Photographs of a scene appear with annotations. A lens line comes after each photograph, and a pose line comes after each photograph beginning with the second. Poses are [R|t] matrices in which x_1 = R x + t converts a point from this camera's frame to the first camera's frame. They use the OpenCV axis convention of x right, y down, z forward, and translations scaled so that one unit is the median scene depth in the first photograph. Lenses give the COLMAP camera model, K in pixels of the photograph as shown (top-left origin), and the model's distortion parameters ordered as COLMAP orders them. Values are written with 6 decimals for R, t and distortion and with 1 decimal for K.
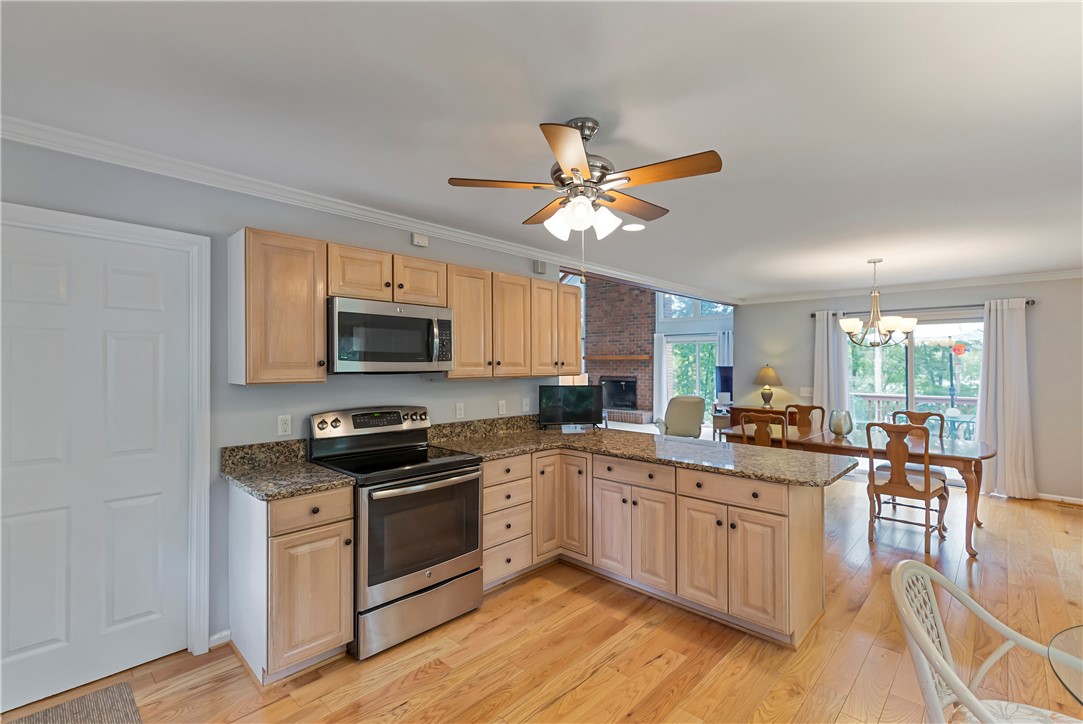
lens RADIAL K [[492.3, 0, 546.3], [0, 492.3, 360.8], [0, 0, 1]] dist [0.007386, -0.002466]
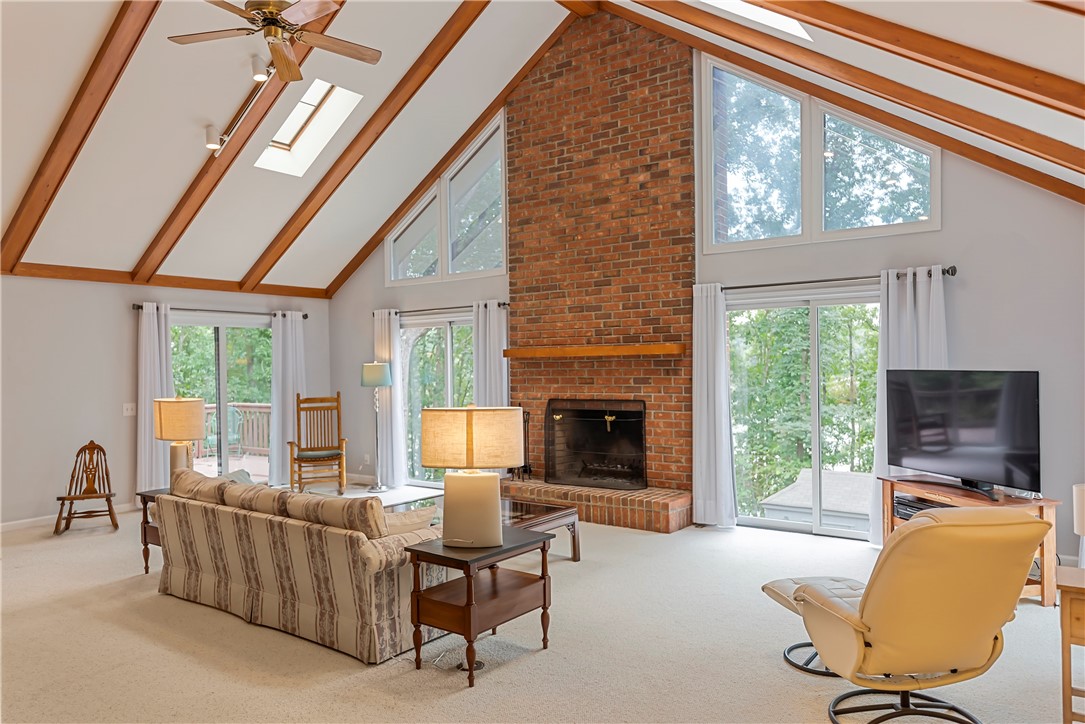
lens RADIAL K [[790.7, 0, 549.7], [0, 790.7, 371.8], [0, 0, 1]] dist [0.019886, 0.001738]
pose [[0.991694, -0.013362, 0.127922, 0.031519], [0.012397, 0.999888, 0.008335, 0.004195], [-0.128019, -0.006680, 0.991749, 0.390579]]
